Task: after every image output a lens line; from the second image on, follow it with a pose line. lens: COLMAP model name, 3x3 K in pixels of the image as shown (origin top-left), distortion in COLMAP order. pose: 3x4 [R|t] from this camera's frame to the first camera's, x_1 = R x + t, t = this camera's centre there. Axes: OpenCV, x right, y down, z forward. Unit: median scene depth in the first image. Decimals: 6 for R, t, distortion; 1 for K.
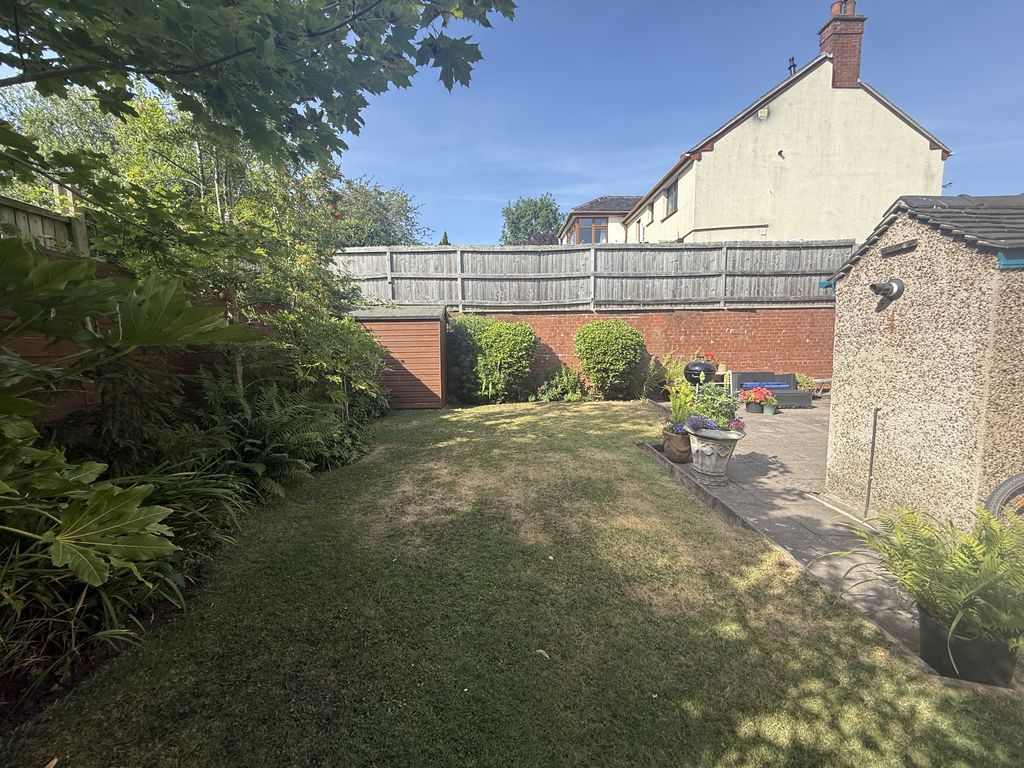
lens RADIAL K [[407.9, 0, 515.1], [0, 407.9, 379.5], [0, 0, 1]] dist [-0.000044, 0.000387]
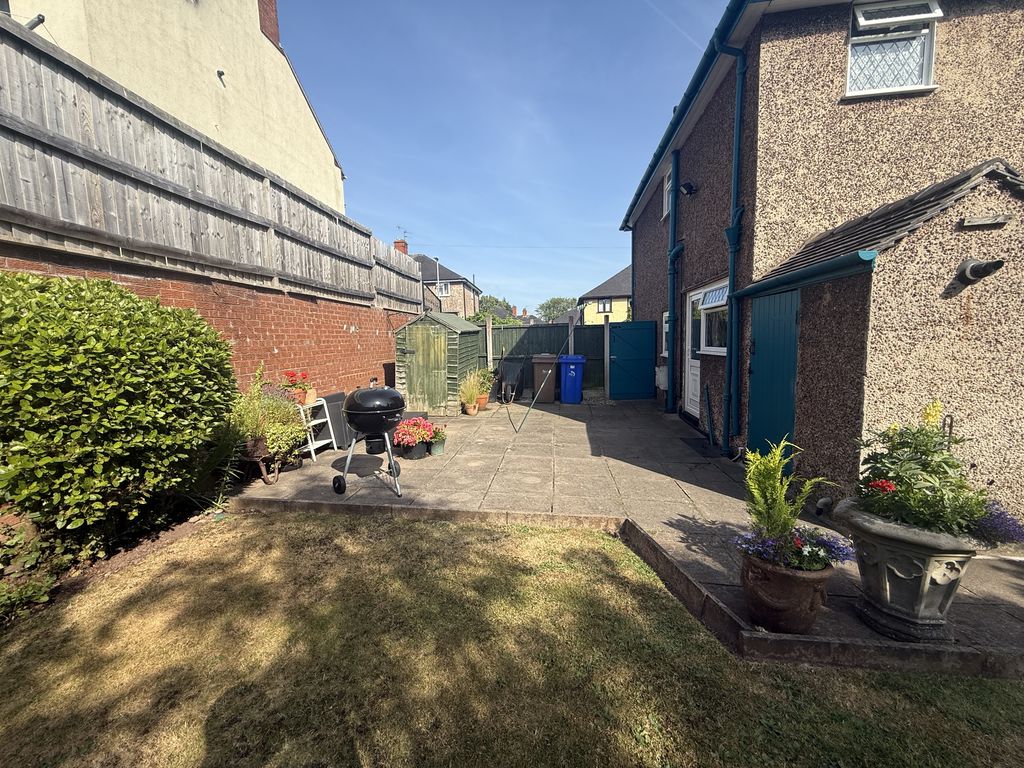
lens RADIAL K [[407.9, 0, 509.1], [0, 407.9, 384.5], [0, 0, 1]] dist [-0.000044, 0.000387]
pose [[0.126700, -0.096145, 0.987271, -0.030584], [0.112724, 0.990240, 0.081968, -0.130386], [-0.985515, 0.100904, 0.136301, 1.430340]]
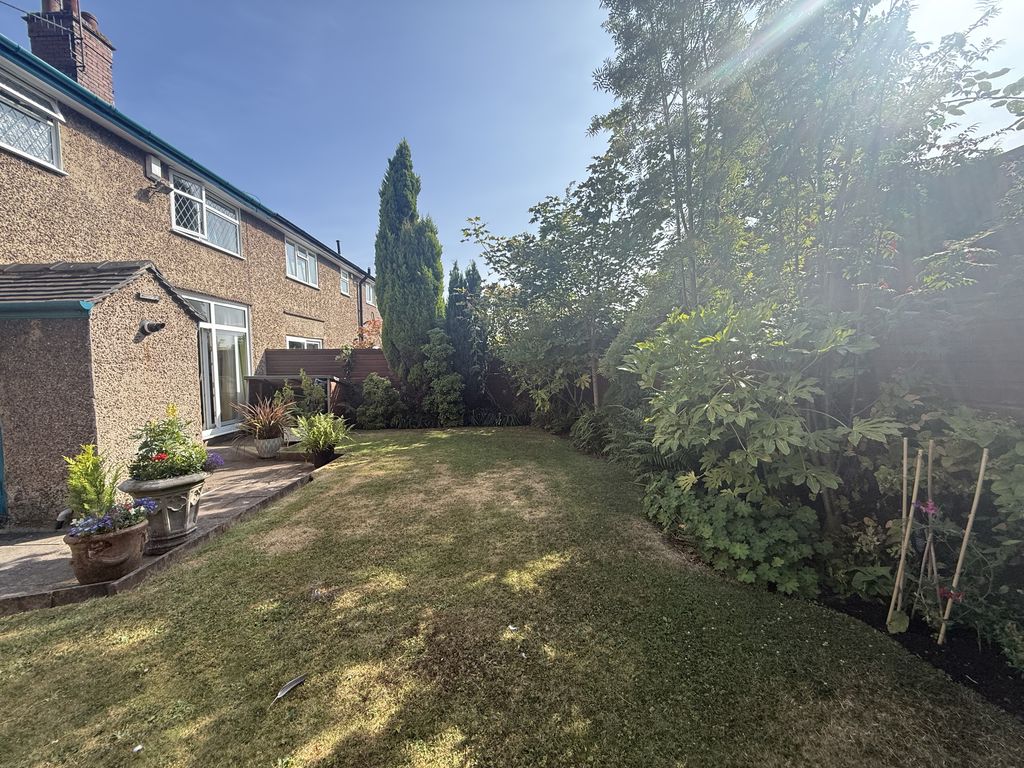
lens RADIAL K [[407.9, 0, 507.0], [0, 407.9, 384.2], [0, 0, 1]] dist [-0.000044, 0.000387]
pose [[-0.999376, 0.030927, -0.017080, -0.150389], [0.028283, 0.990052, 0.137829, -0.146664], [0.021173, 0.137260, -0.990309, 1.816745]]
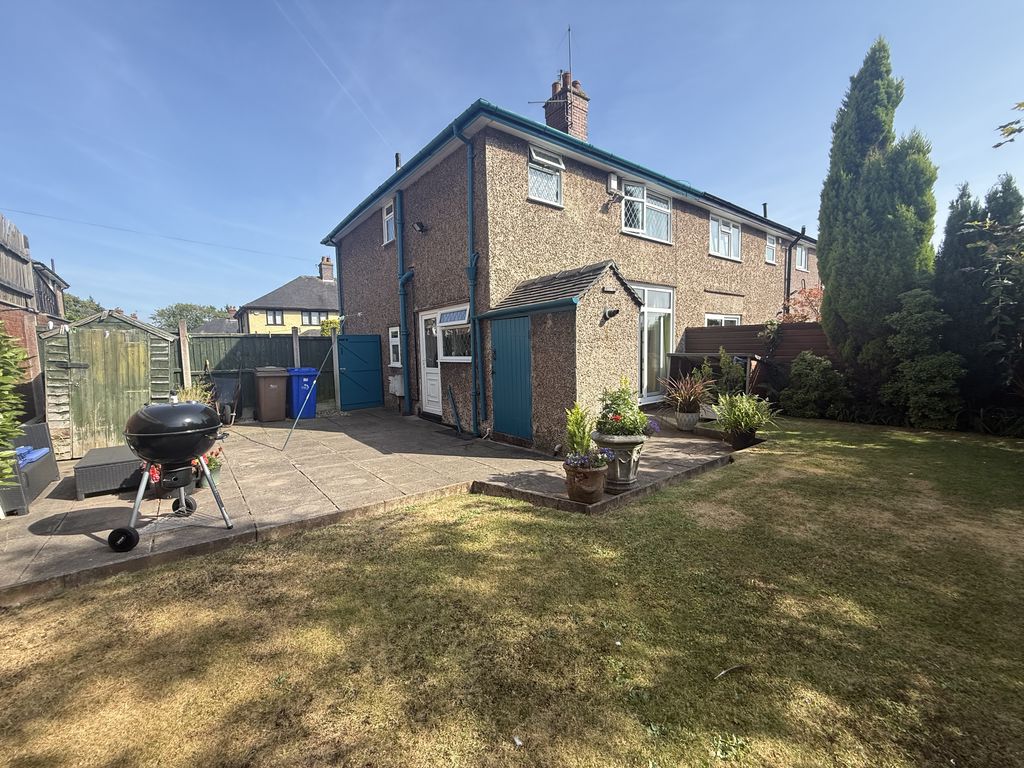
lens RADIAL K [[407.9, 0, 509.1], [0, 407.9, 384.3], [0, 0, 1]] dist [-0.000044, 0.000387]
pose [[-0.618538, -0.041421, 0.784663, -0.102385], [0.098495, 0.986646, 0.129726, -0.150434], [-0.779558, 0.157526, -0.606198, 1.826976]]
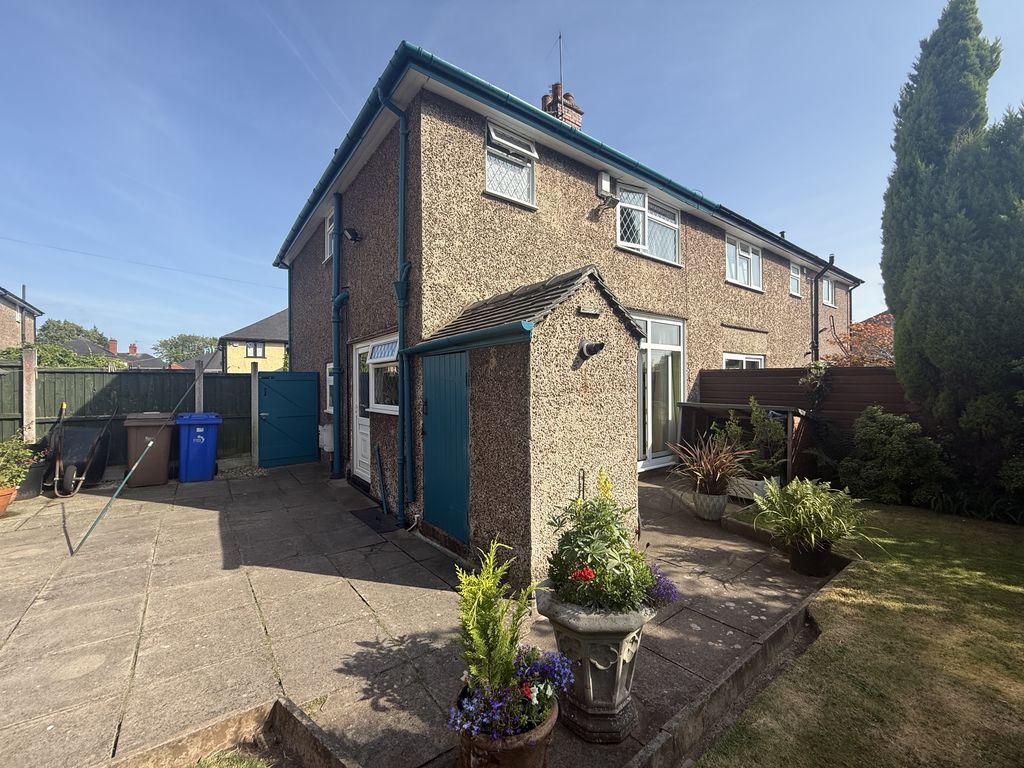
lens RADIAL K [[407.9, 0, 507.8], [0, 407.9, 384.8], [0, 0, 1]] dist [-0.000044, 0.000387]
pose [[-0.607583, 0.015686, 0.794101, 0.180890], [0.081443, 0.995765, 0.042644, -0.149761], [-0.790069, 0.090583, -0.606288, 1.386490]]
